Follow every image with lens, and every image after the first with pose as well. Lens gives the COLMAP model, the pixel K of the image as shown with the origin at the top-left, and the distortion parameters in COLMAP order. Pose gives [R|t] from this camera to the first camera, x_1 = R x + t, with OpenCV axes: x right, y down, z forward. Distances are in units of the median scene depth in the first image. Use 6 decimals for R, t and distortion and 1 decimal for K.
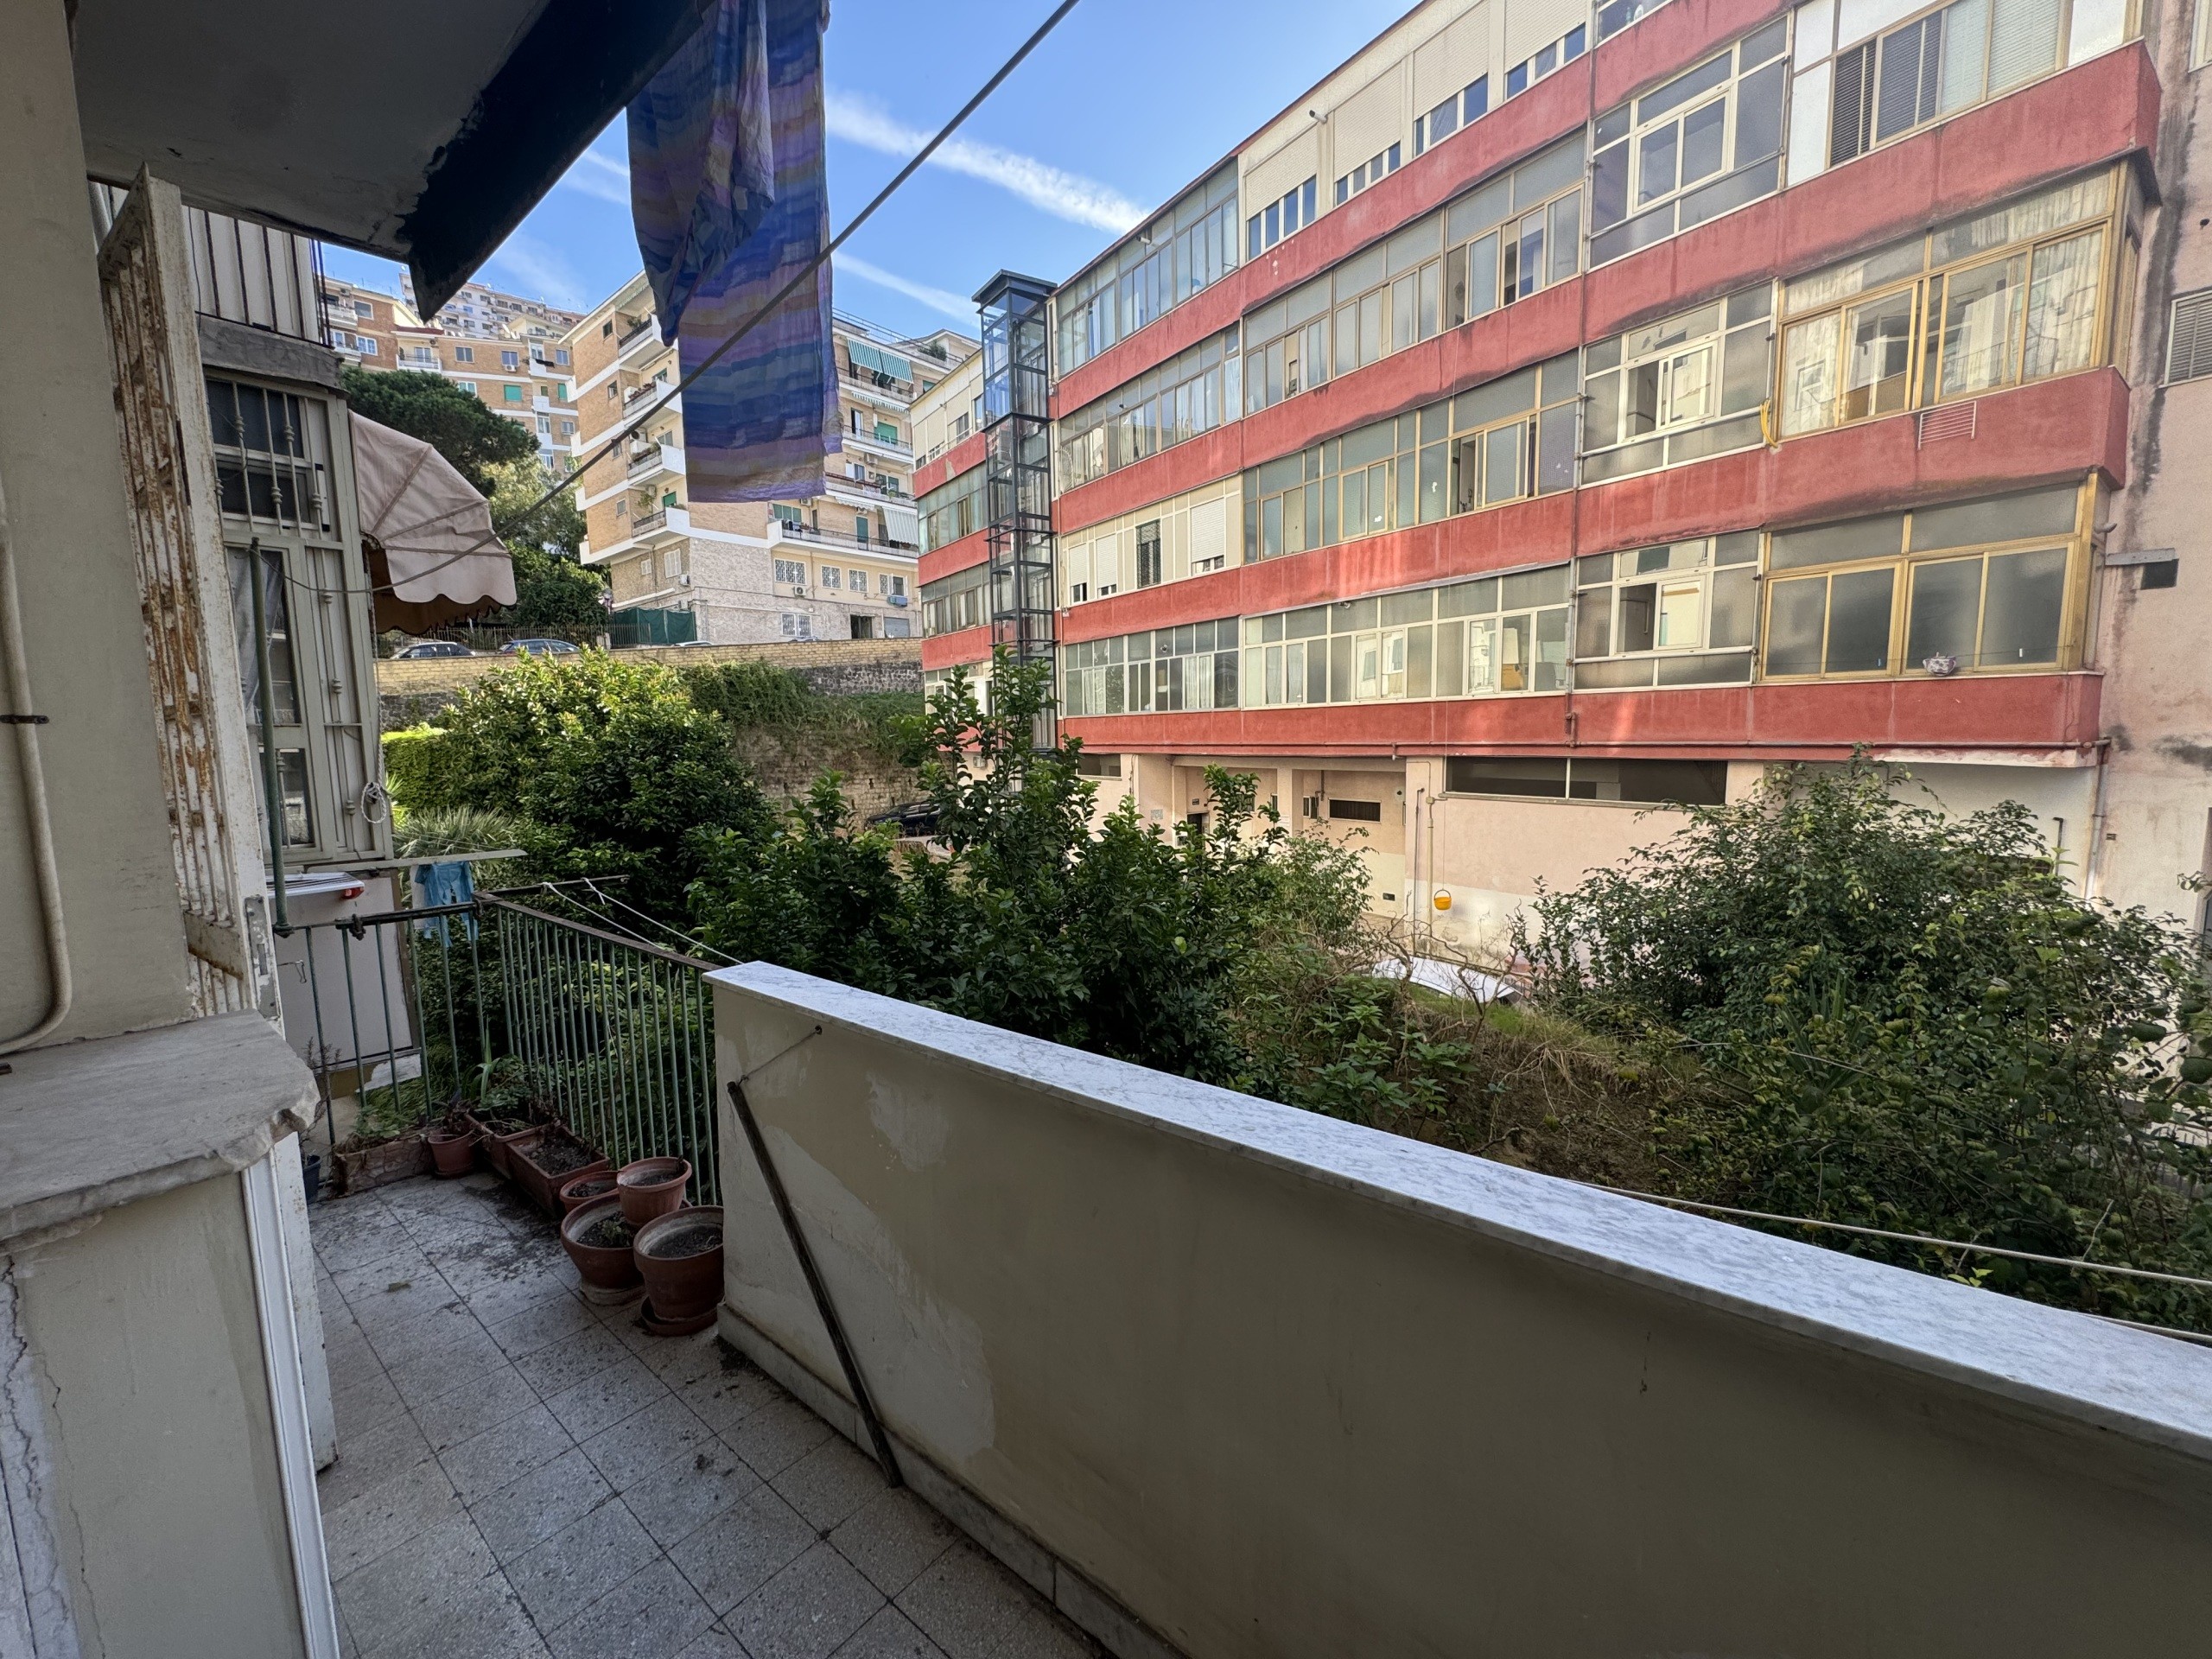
lens RADIAL K [[881.6, 0, 1107.5], [0, 881.6, 825.8], [0, 0, 1]] dist [-0.003902, 0.000506]
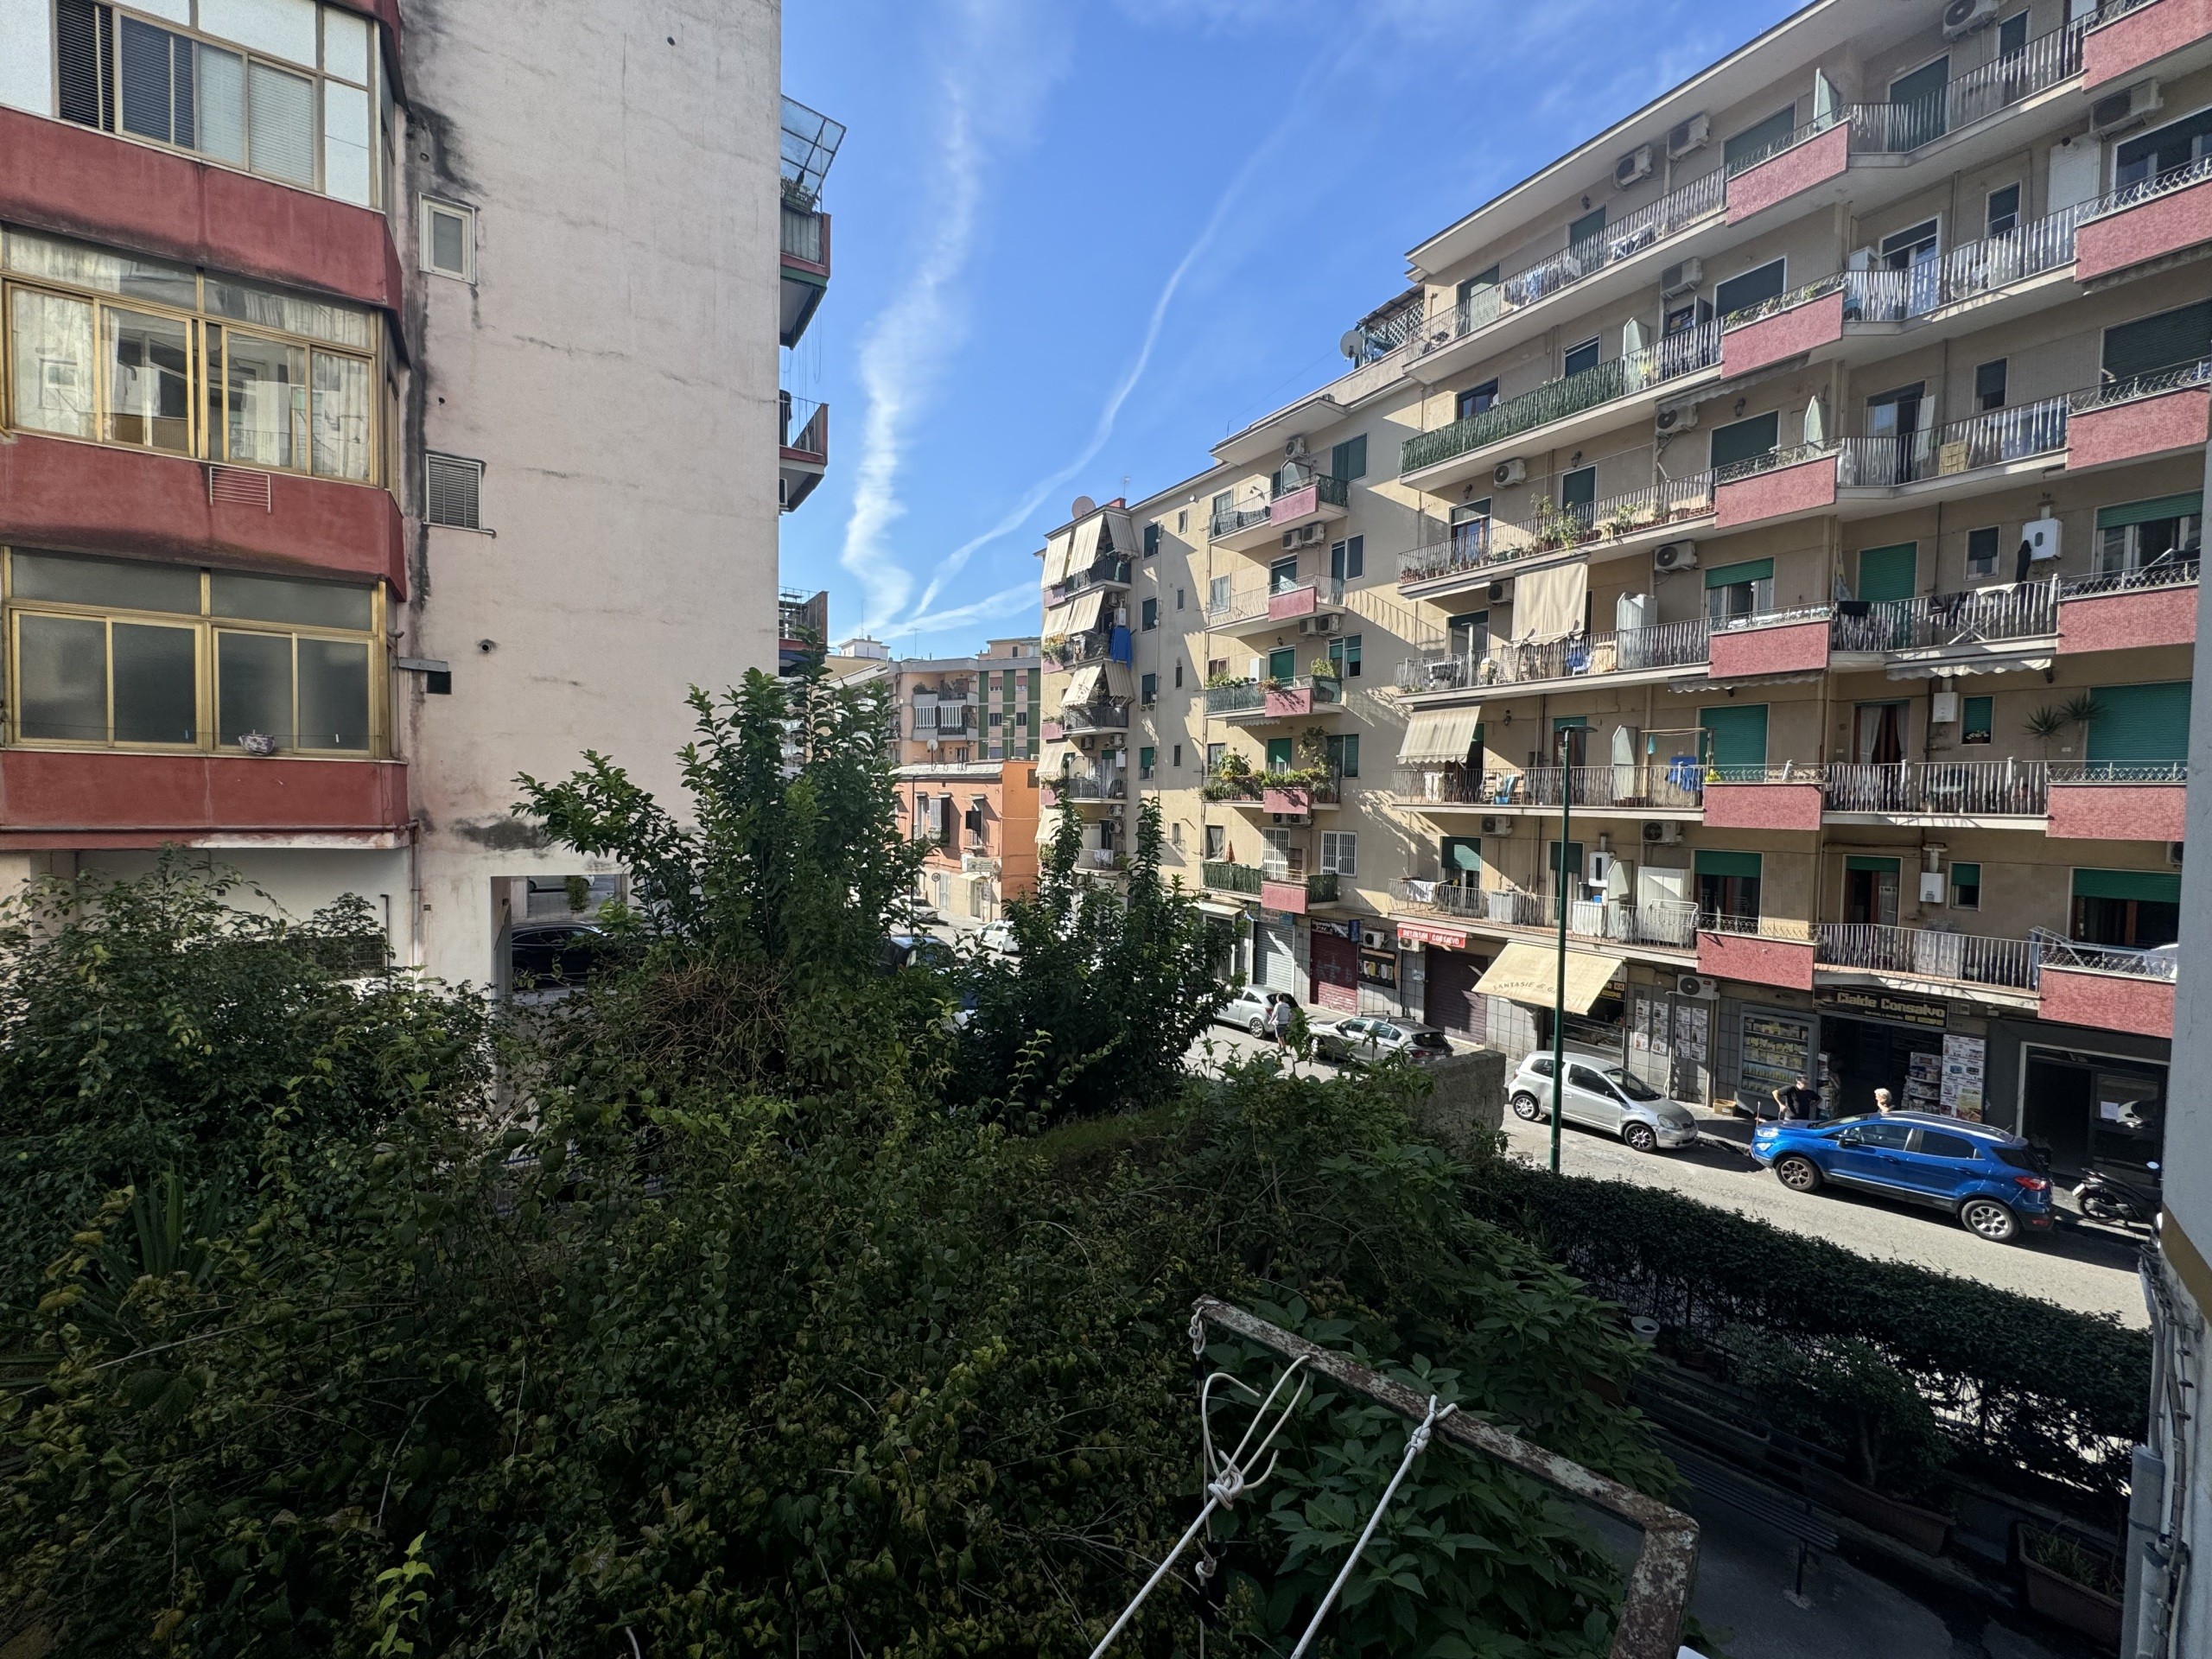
lens RADIAL K [[881.6, 0, 1105.4], [0, 881.6, 830.1], [0, 0, 1]] dist [-0.003902, 0.000506]
pose [[0.048852, -0.015815, 0.998681, 0.046429], [0.091858, 0.995708, 0.011275, -0.015441], [-0.994573, 0.091186, 0.050095, 0.053007]]
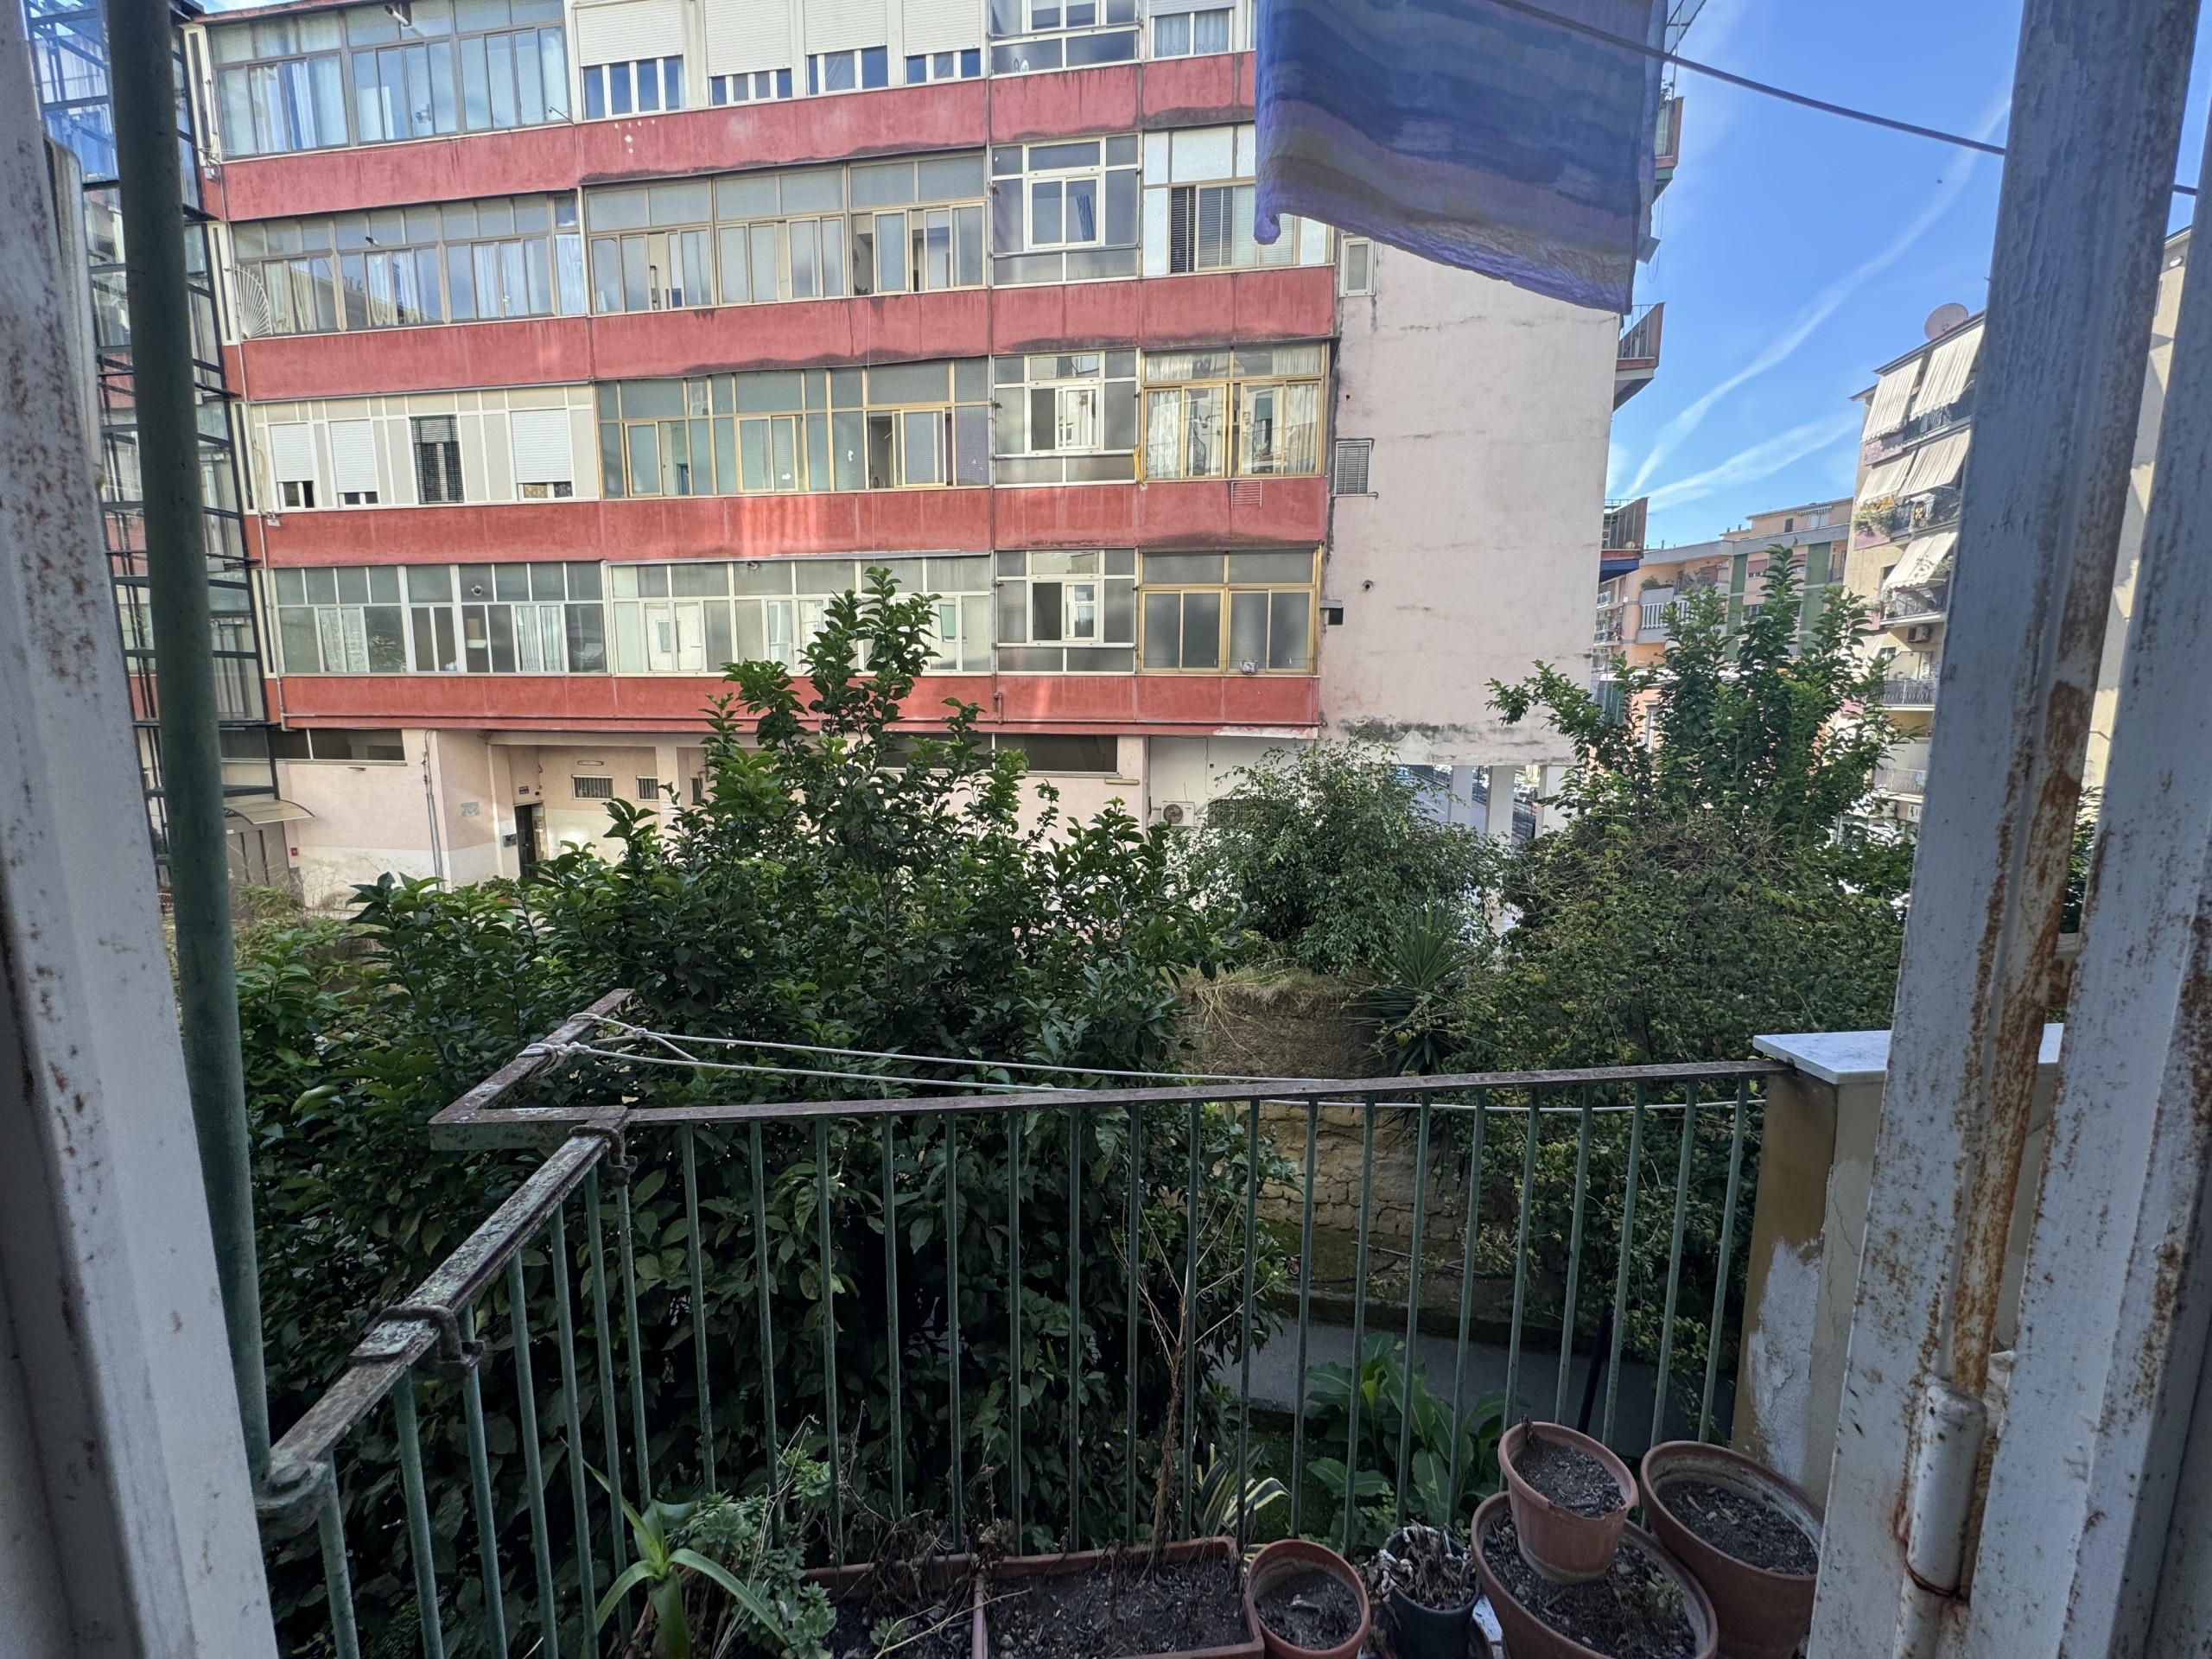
lens RADIAL K [[881.6, 0, 1104.8], [0, 881.6, 825.0], [0, 0, 1]] dist [-0.003902, 0.000506]
pose [[0.700826, -0.073751, 0.709509, -0.180883], [0.056224, 0.997258, 0.048126, -0.008769], [-0.711113, 0.006164, 0.703051, 0.136822]]
